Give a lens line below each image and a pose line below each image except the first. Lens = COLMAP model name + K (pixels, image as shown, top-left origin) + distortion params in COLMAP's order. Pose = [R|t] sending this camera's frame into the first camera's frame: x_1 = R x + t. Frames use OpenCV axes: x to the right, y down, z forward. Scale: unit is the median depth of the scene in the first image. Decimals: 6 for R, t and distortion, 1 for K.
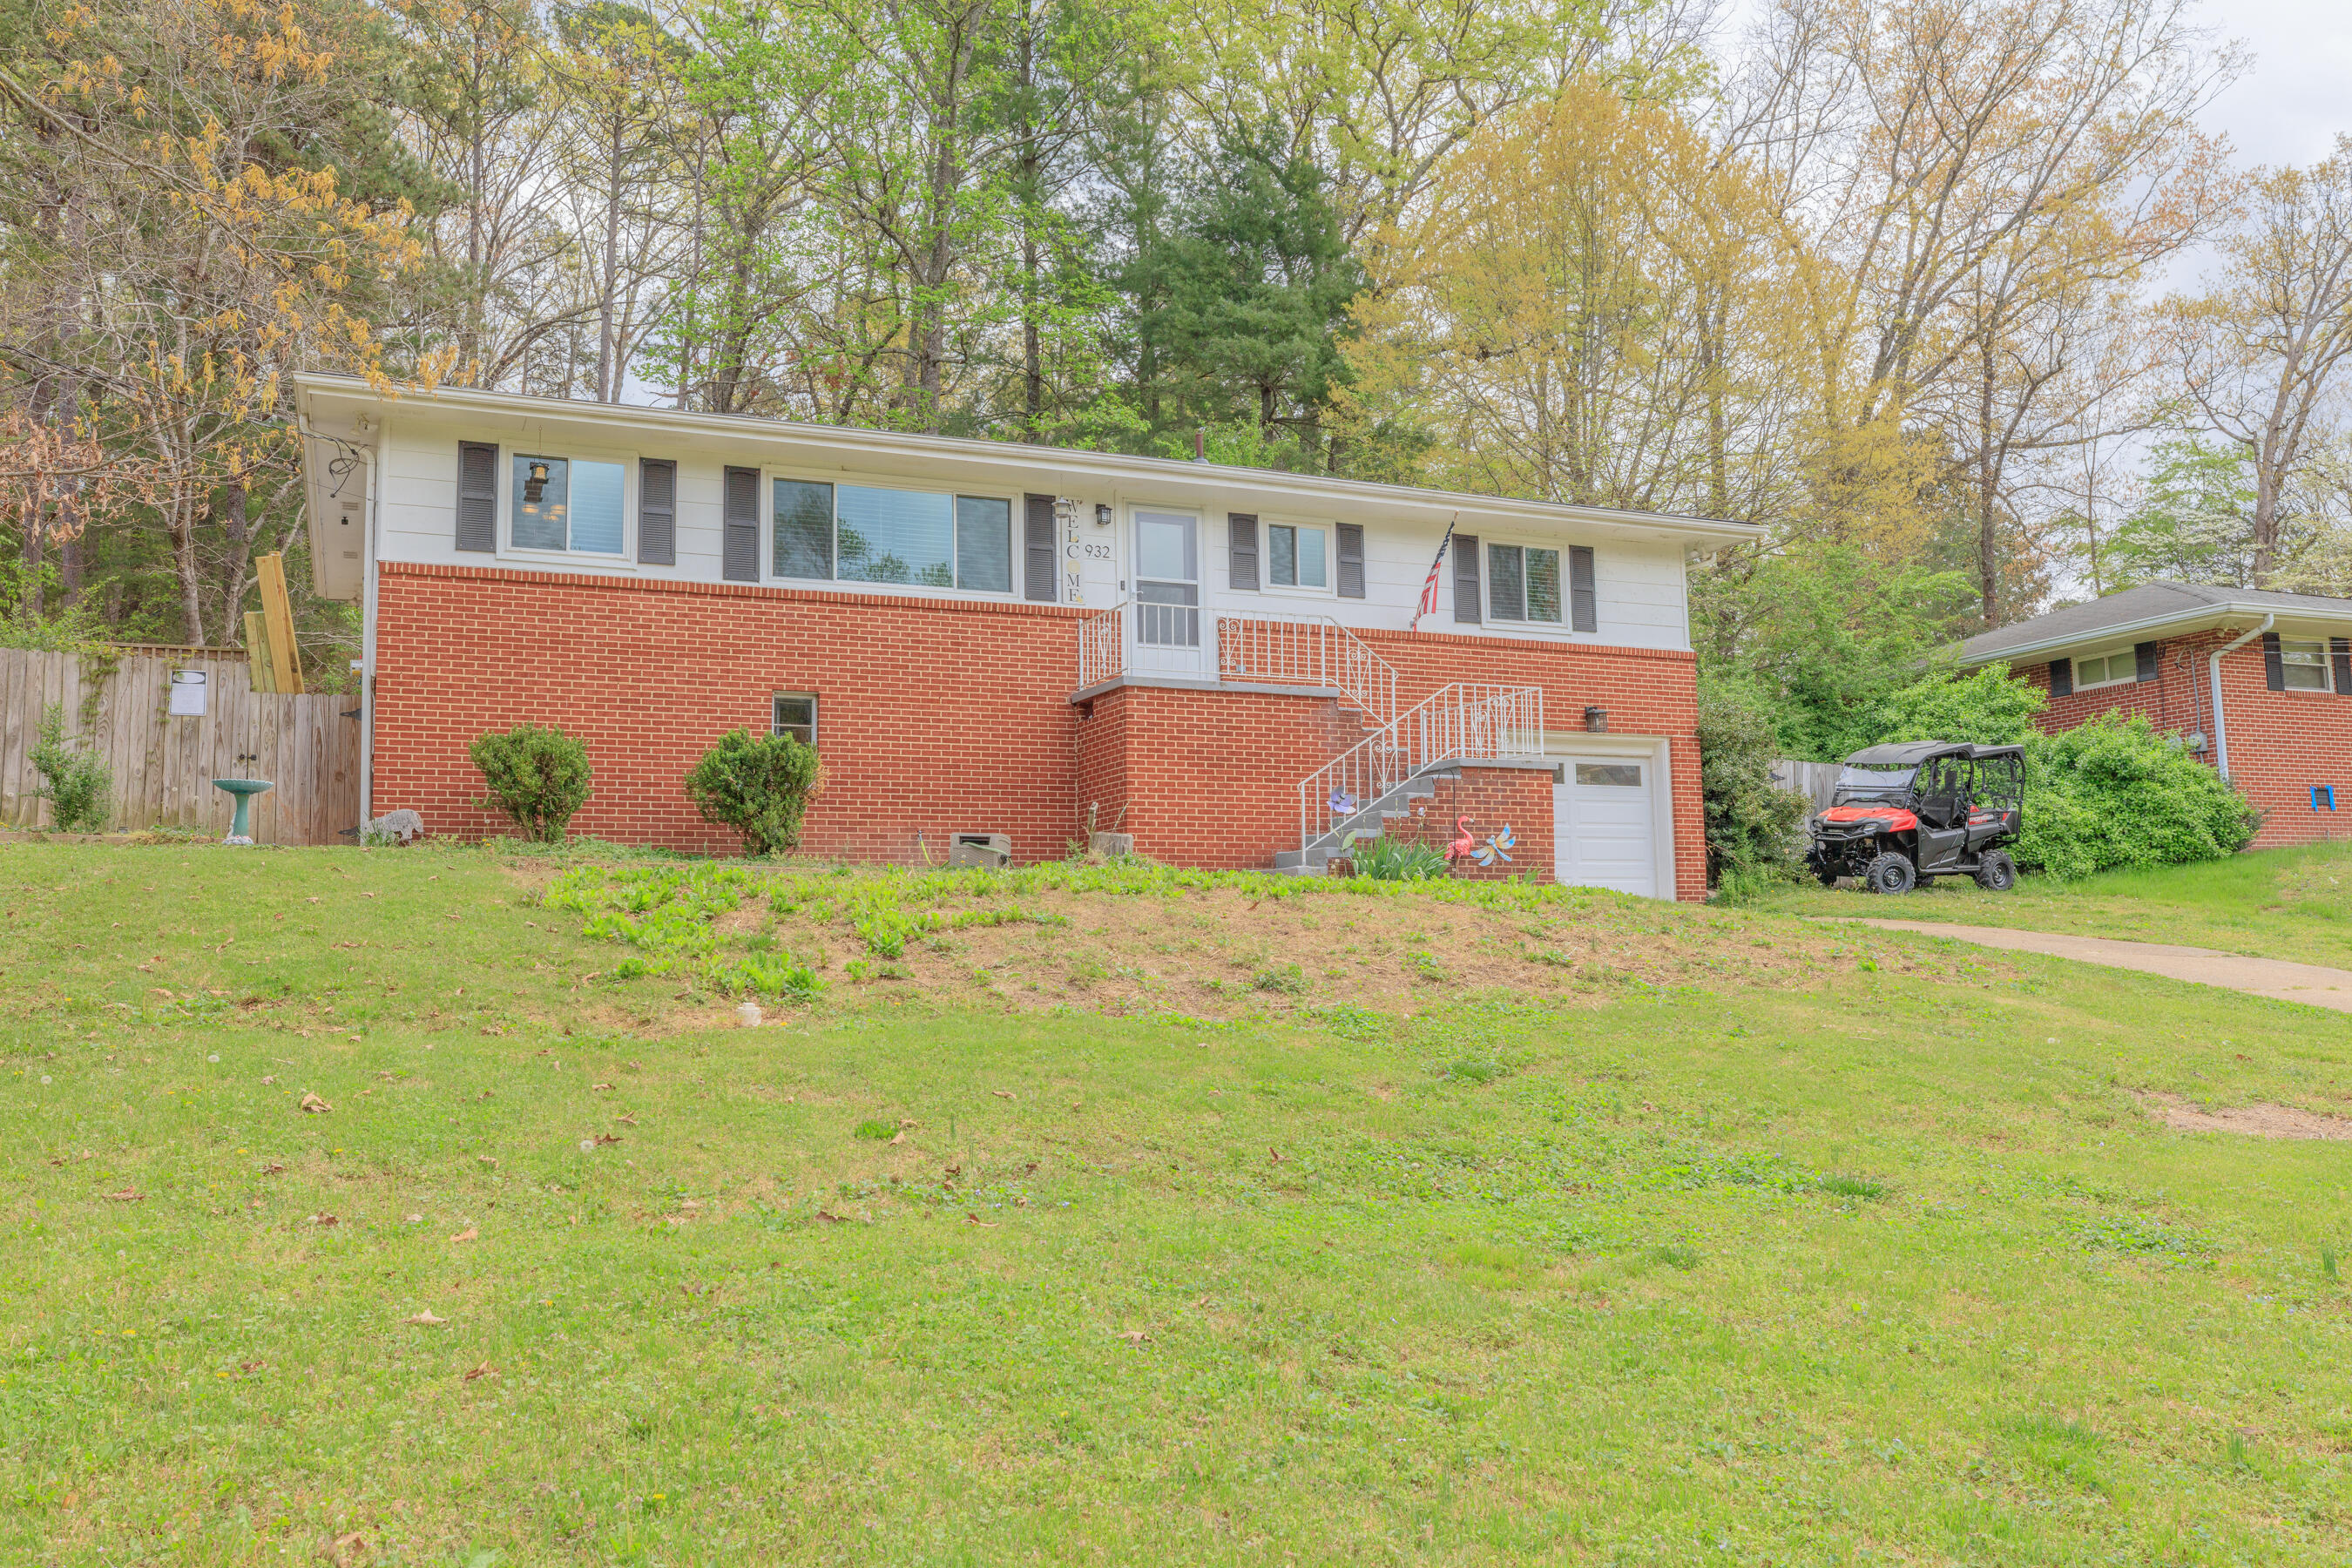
lens RADIAL K [[1896.2, 0, 1187.3], [0, 1896.2, 770.6], [0, 0, 1]] dist [-0.001753, 0.014286]
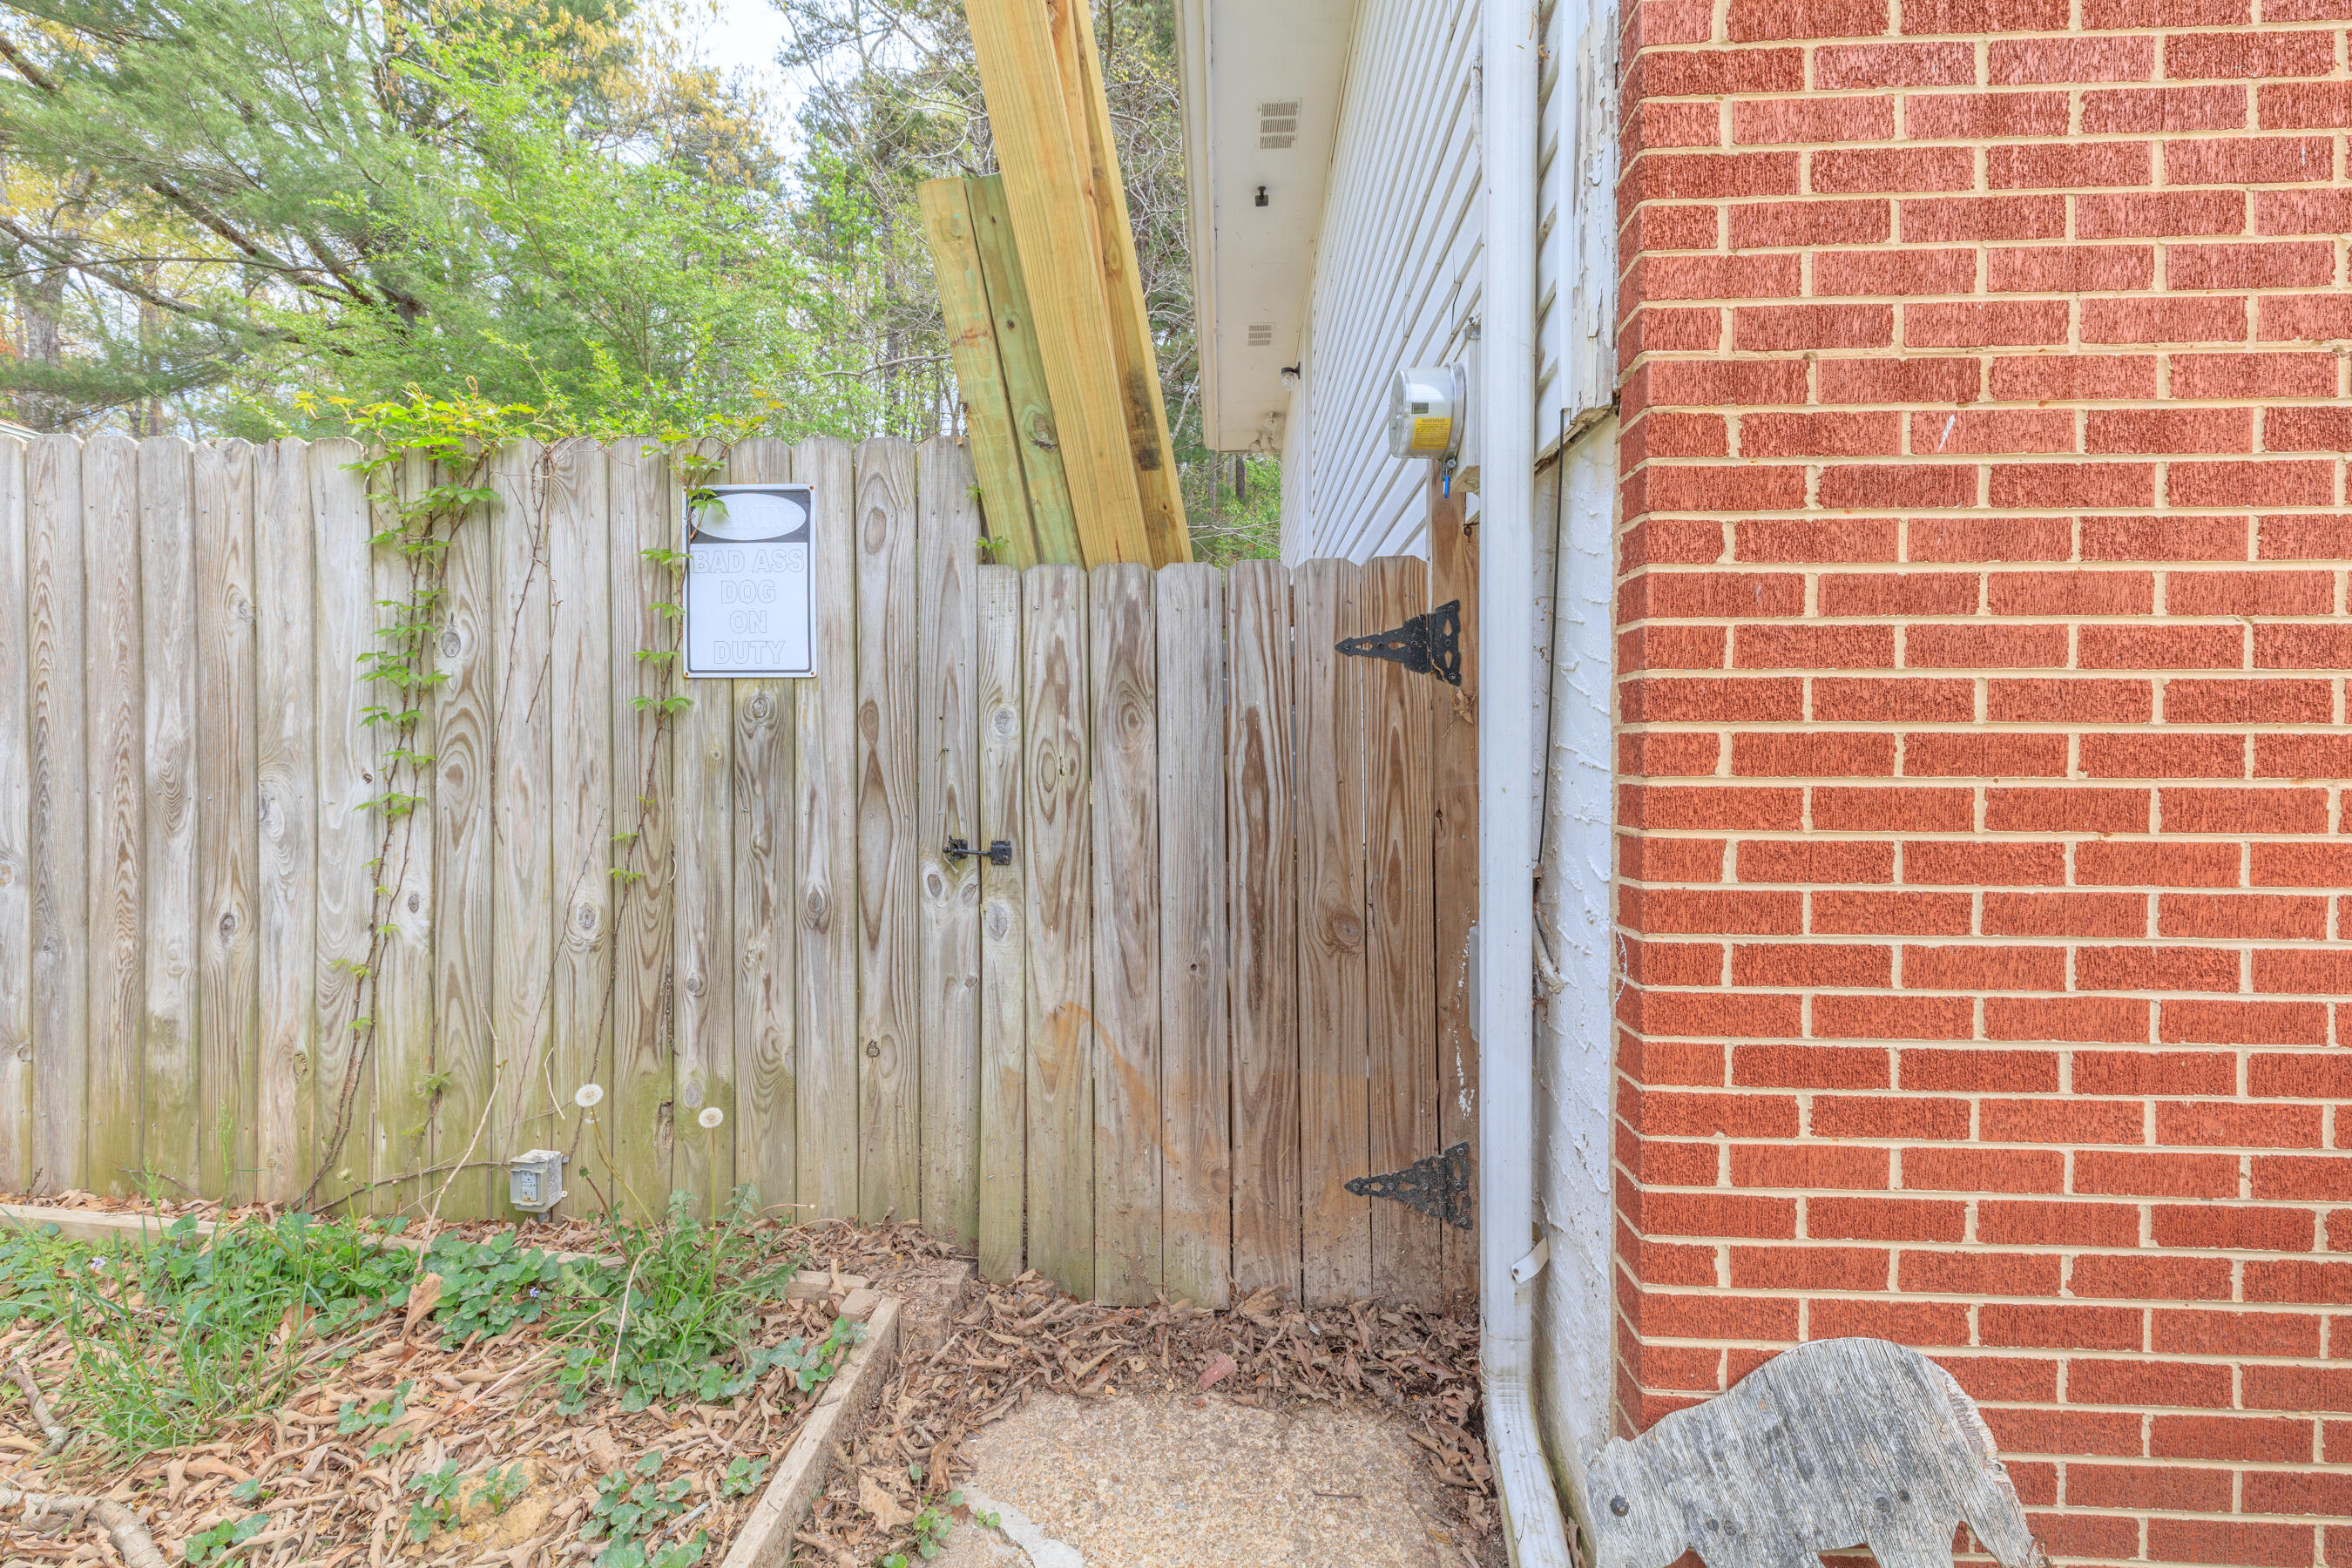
lens RADIAL K [[1044.5, 0, 1181.8], [0, 1044.5, 782.6], [0, 0, 1]] dist [0.000606, 0.001452]
pose [[0.901041, 0.029169, -0.432751, -0.331274], [0.031143, 0.990810, 0.131629, -0.024964], [0.432614, -0.132080, 0.891852, 0.711950]]
